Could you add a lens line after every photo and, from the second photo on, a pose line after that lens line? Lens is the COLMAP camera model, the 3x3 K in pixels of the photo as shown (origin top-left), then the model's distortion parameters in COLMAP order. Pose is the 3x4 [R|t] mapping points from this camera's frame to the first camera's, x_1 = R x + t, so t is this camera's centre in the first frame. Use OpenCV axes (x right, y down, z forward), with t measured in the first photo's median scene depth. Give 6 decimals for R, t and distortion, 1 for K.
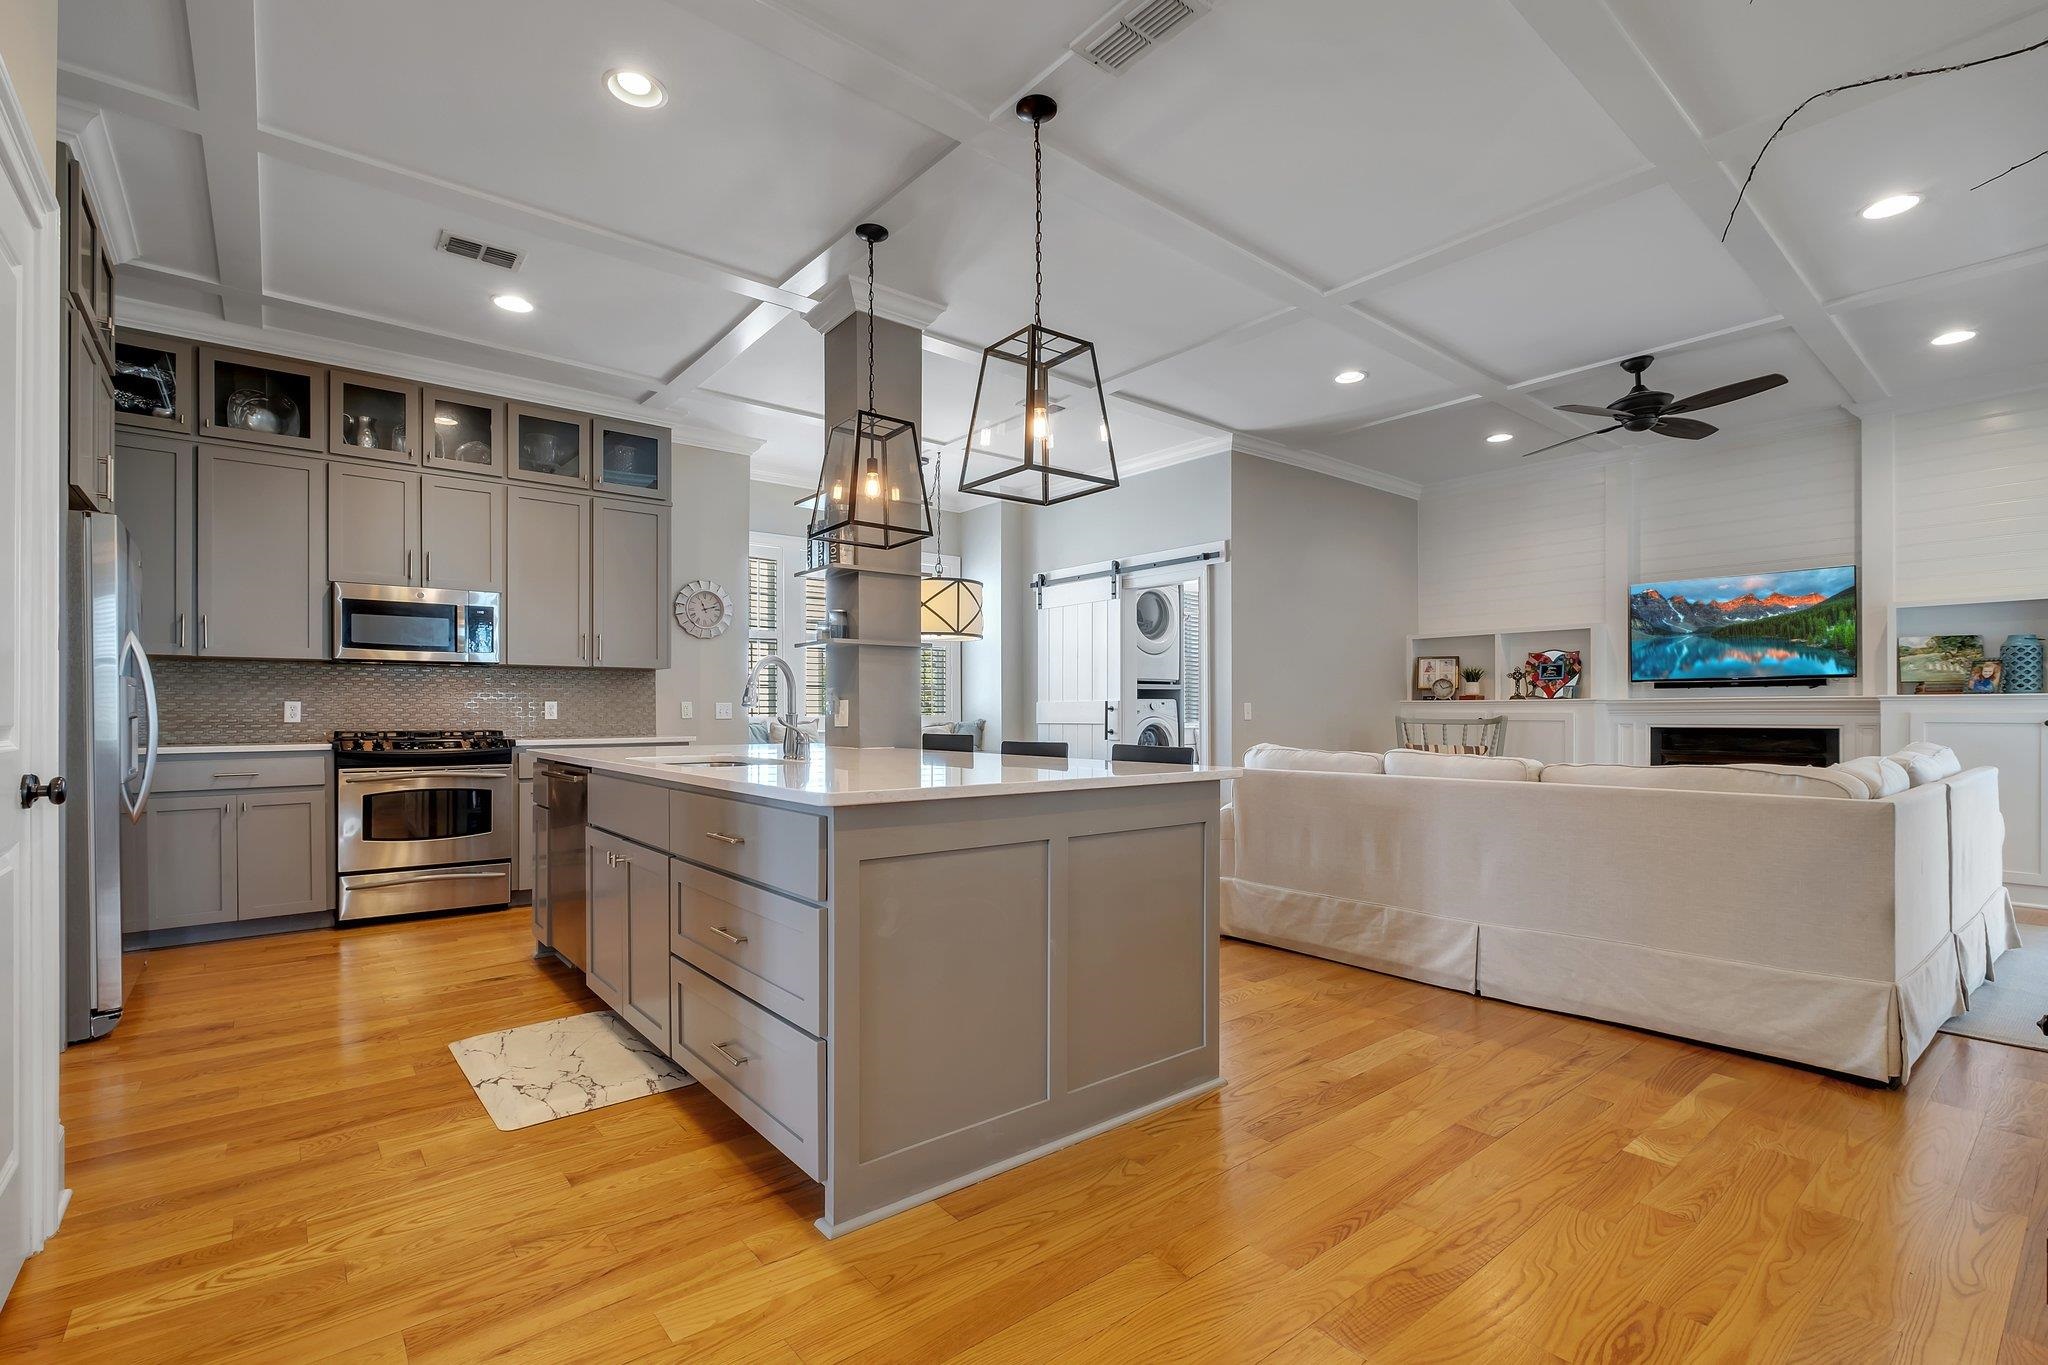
lens RADIAL K [[903.0, 0, 1017.2], [0, 903.0, 697.8], [0, 0, 1]] dist [-0.006335, -0.000231]
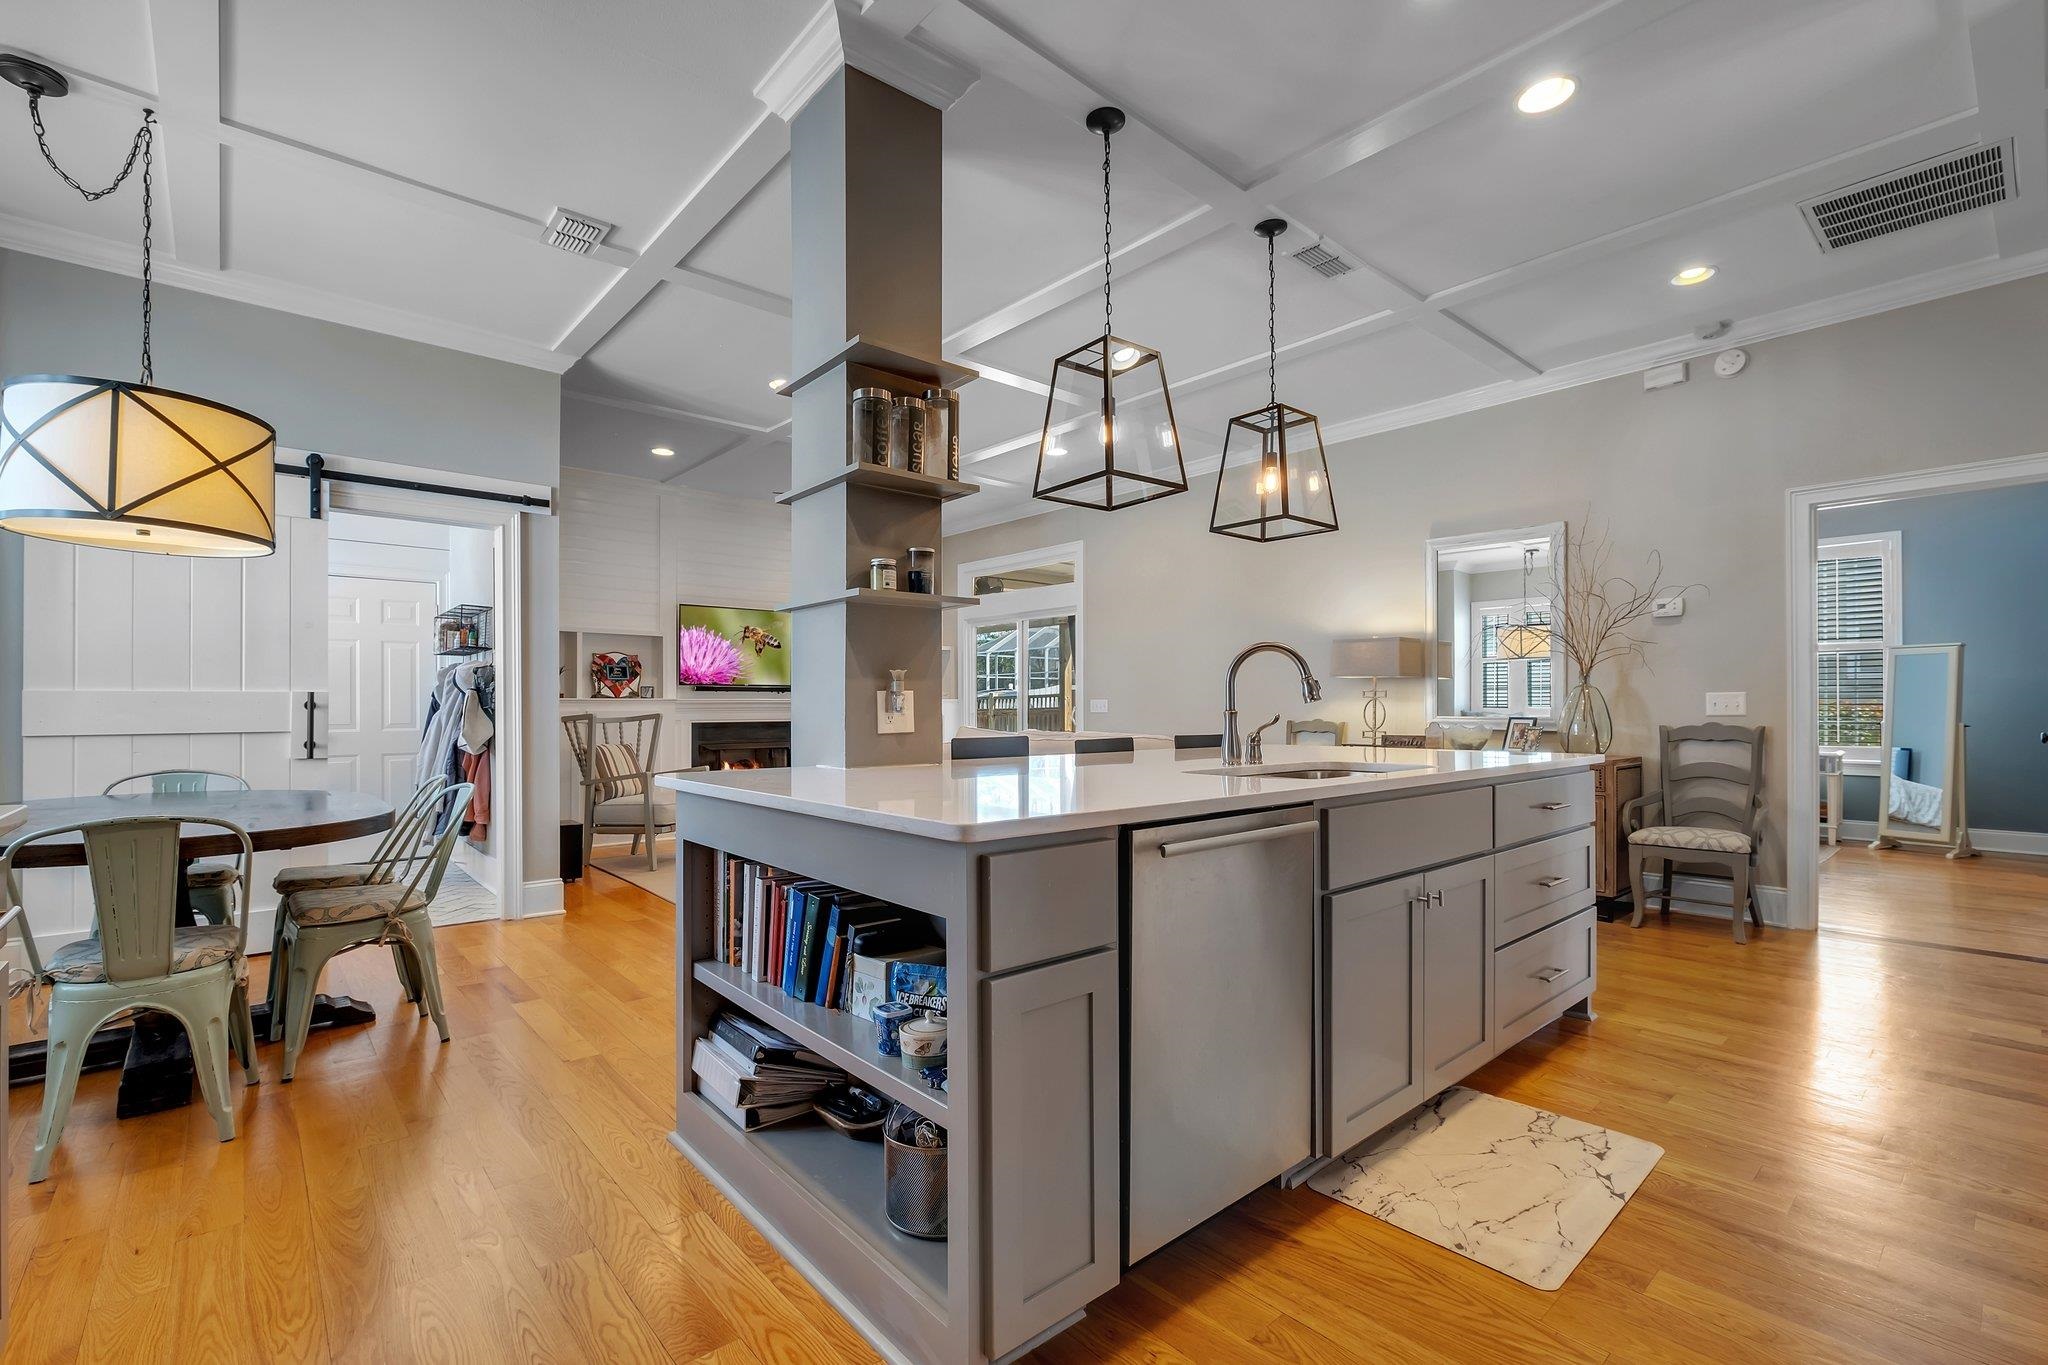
lens RADIAL K [[903.0, 0, 1025.0], [0, 903.0, 691.9], [0, 0, 1]] dist [-0.006335, -0.000231]
pose [[-0.029800, 0.018948, 0.999376, -0.539590], [-0.013798, 0.999717, -0.019366, 0.008883], [-0.999461, -0.014366, -0.029530, 0.610699]]
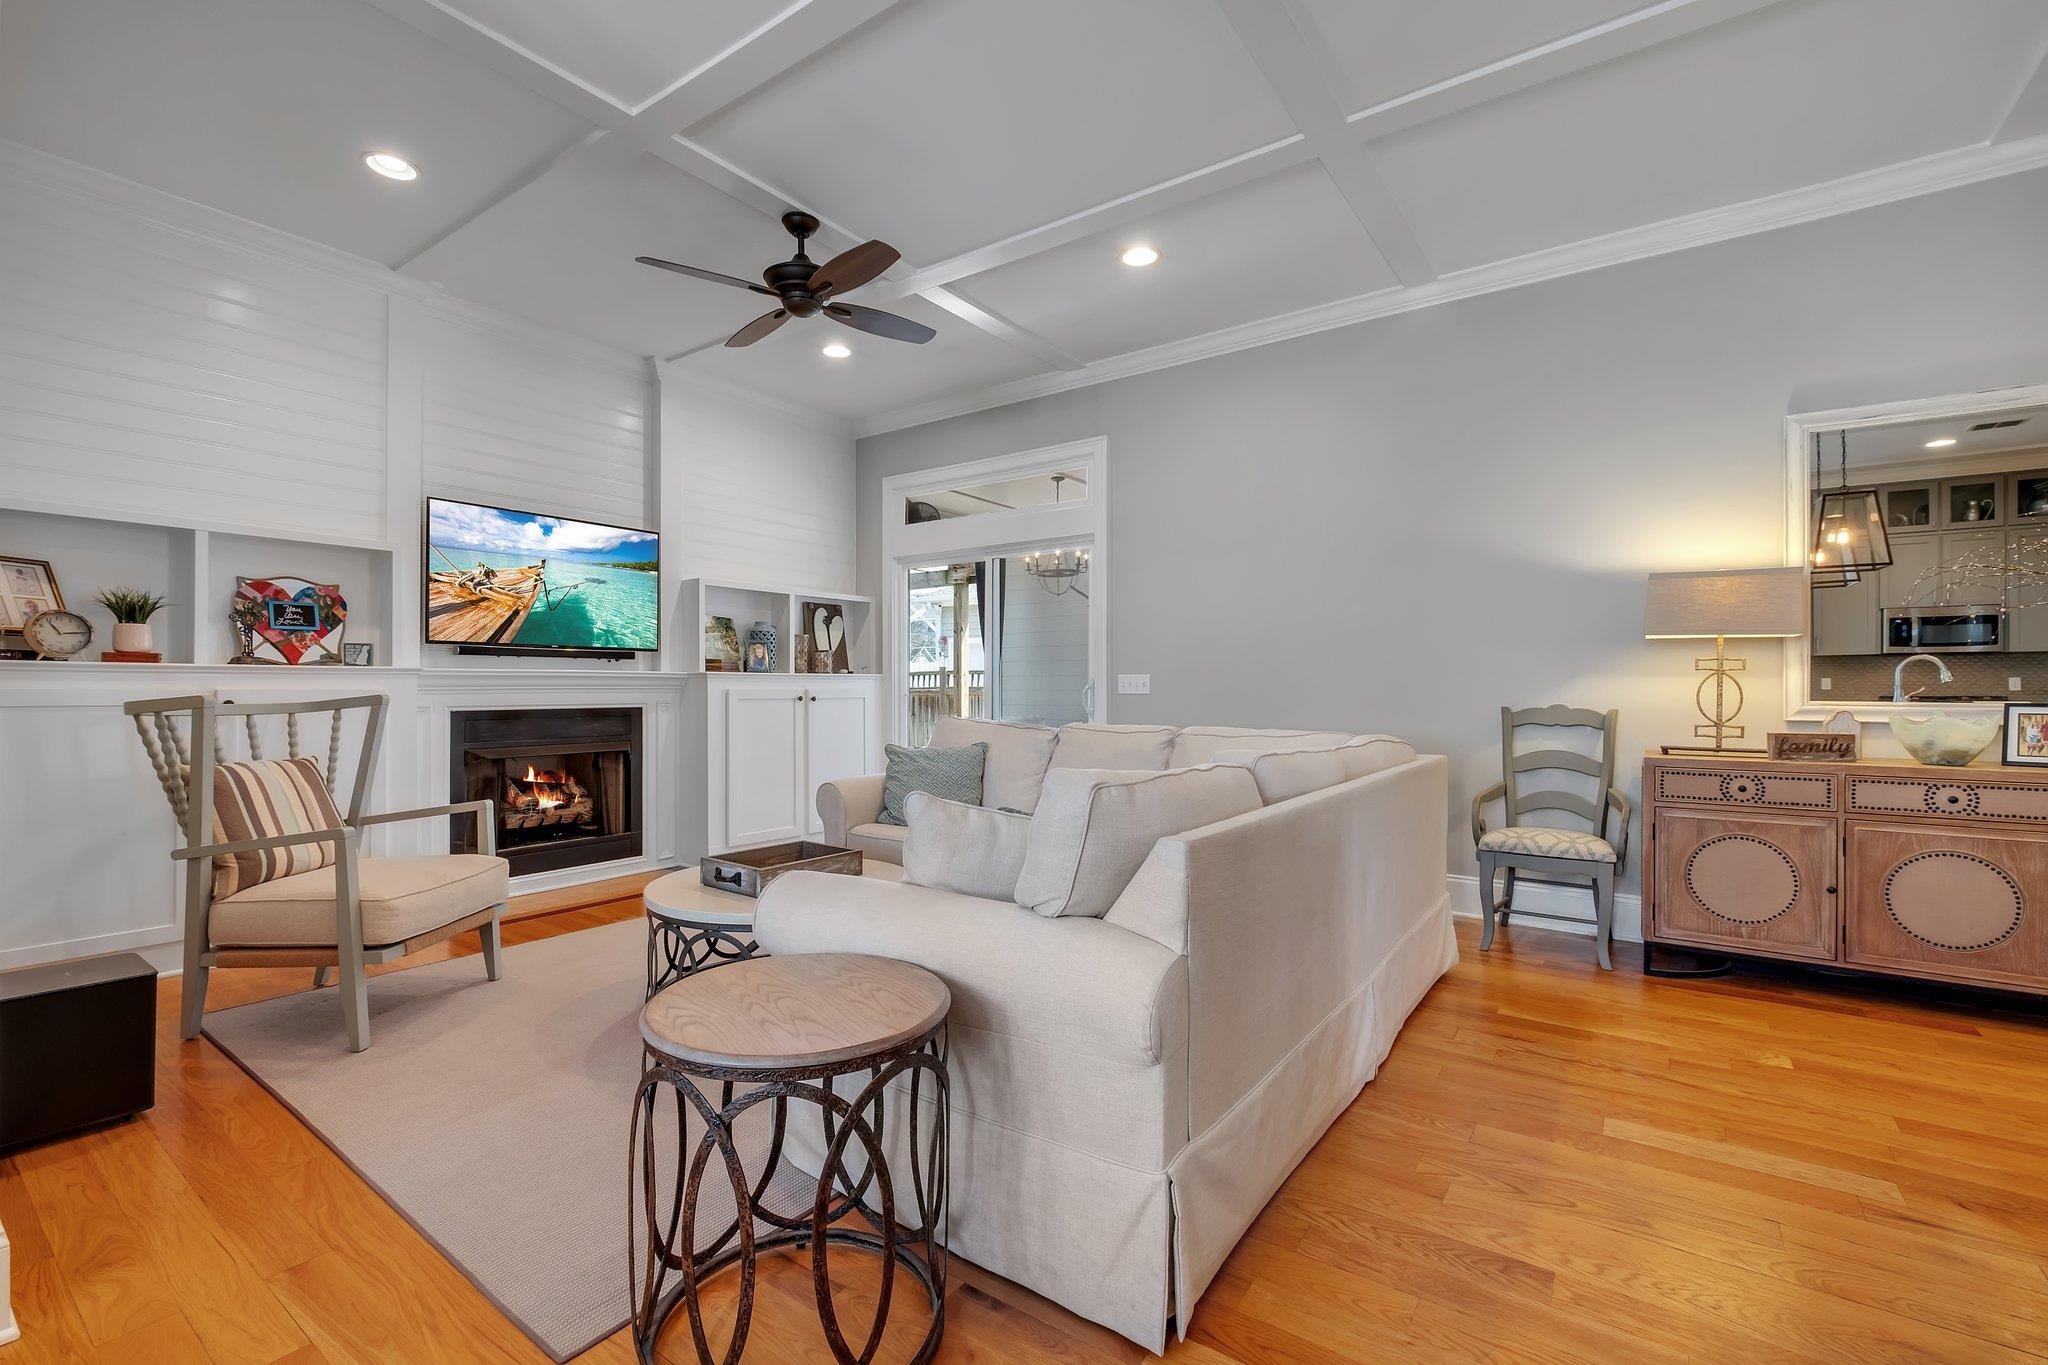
lens RADIAL K [[903.0, 0, 1032.5], [0, 903.0, 676.7], [0, 0, 1]] dist [-0.006335, -0.000231]
pose [[-0.256636, 0.014305, 0.966402, -0.066344], [-0.015870, 0.999693, -0.019012, 0.013072], [-0.966378, -0.020216, -0.256331, 0.778327]]
